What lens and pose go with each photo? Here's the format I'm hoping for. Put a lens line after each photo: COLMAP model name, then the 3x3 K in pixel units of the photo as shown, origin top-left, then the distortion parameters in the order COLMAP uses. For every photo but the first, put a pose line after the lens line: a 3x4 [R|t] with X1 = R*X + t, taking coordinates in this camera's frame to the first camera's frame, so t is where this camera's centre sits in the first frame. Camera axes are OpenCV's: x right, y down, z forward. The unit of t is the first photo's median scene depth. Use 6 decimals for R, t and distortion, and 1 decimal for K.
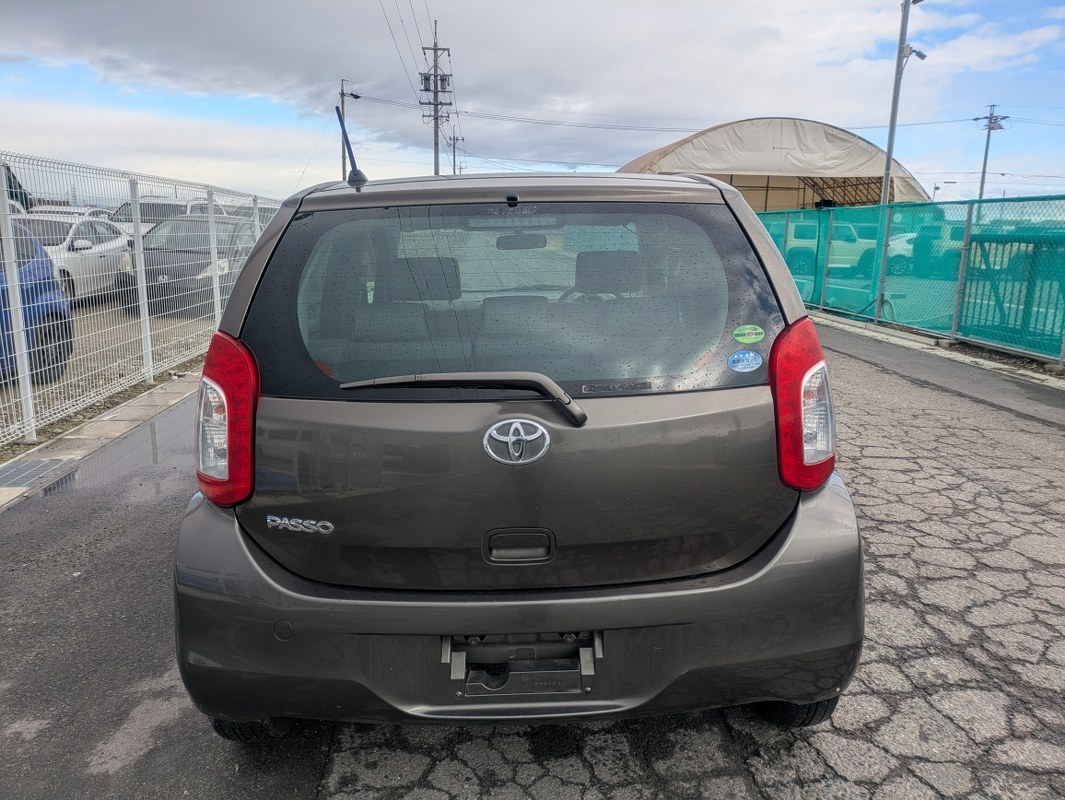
lens RADIAL K [[802.4, 0, 537.2], [0, 802.4, 399.5], [0, 0, 1]] dist [0.034007, -0.020198]
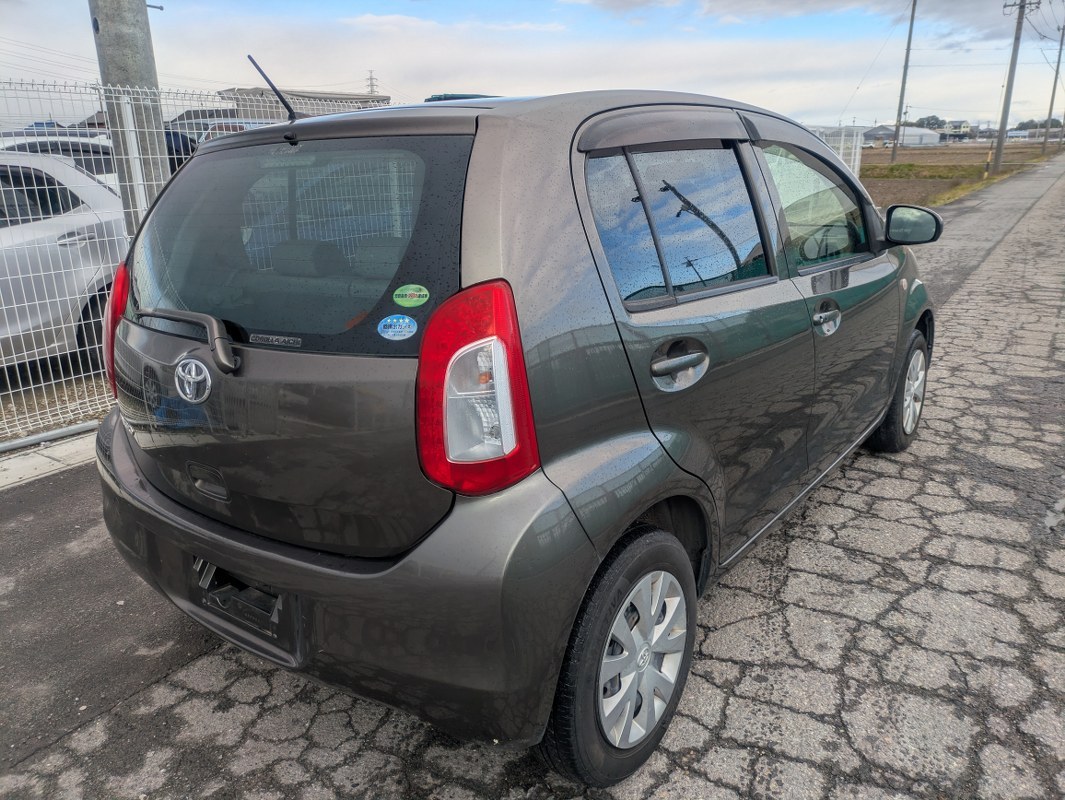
lens RADIAL K [[802.4, 0, 535.6], [0, 802.4, 391.4], [0, 0, 1]] dist [0.034007, -0.020198]
pose [[0.782345, 0.151733, -0.604080, 0.055336], [-0.101009, 0.987942, 0.117336, -0.005886], [0.614600, -0.030780, 0.788238, 0.025957]]
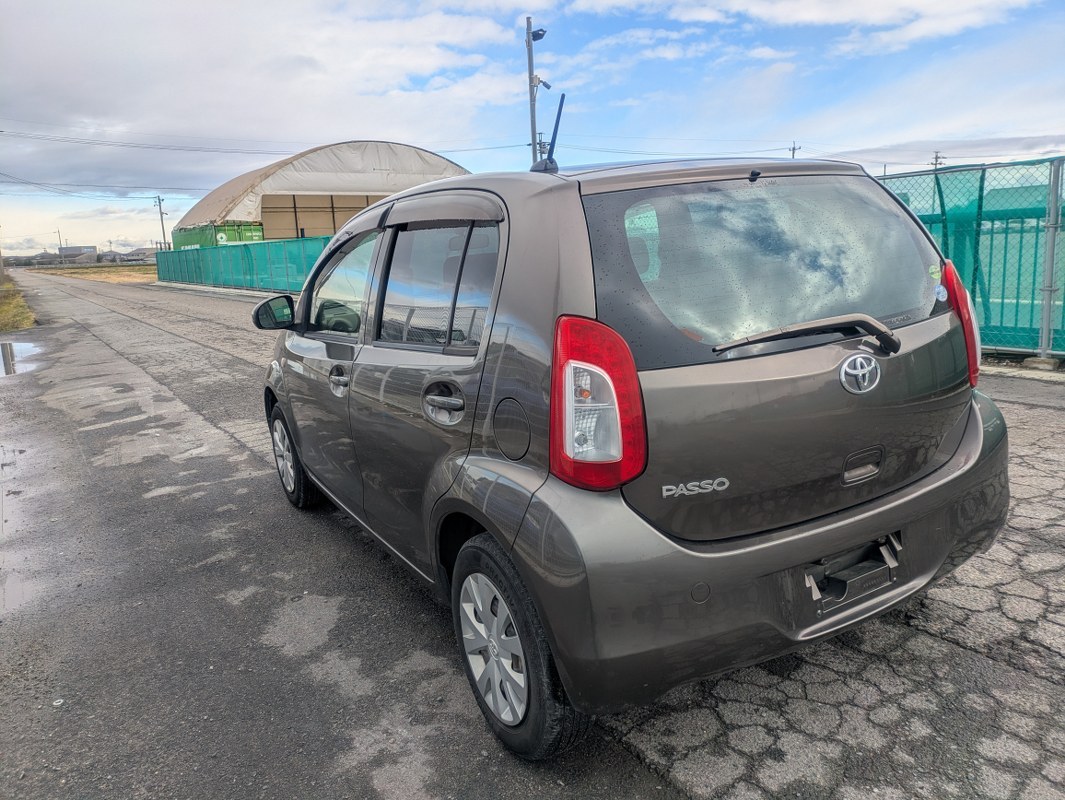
lens RADIAL K [[802.4, 0, 531.1], [0, 802.4, 384.2], [0, 0, 1]] dist [0.034007, -0.020198]
pose [[0.870020, -0.141922, 0.472147, -0.058081], [0.163394, 0.986550, -0.004538, -0.000313], [-0.465153, 0.081094, 0.881508, 0.011147]]
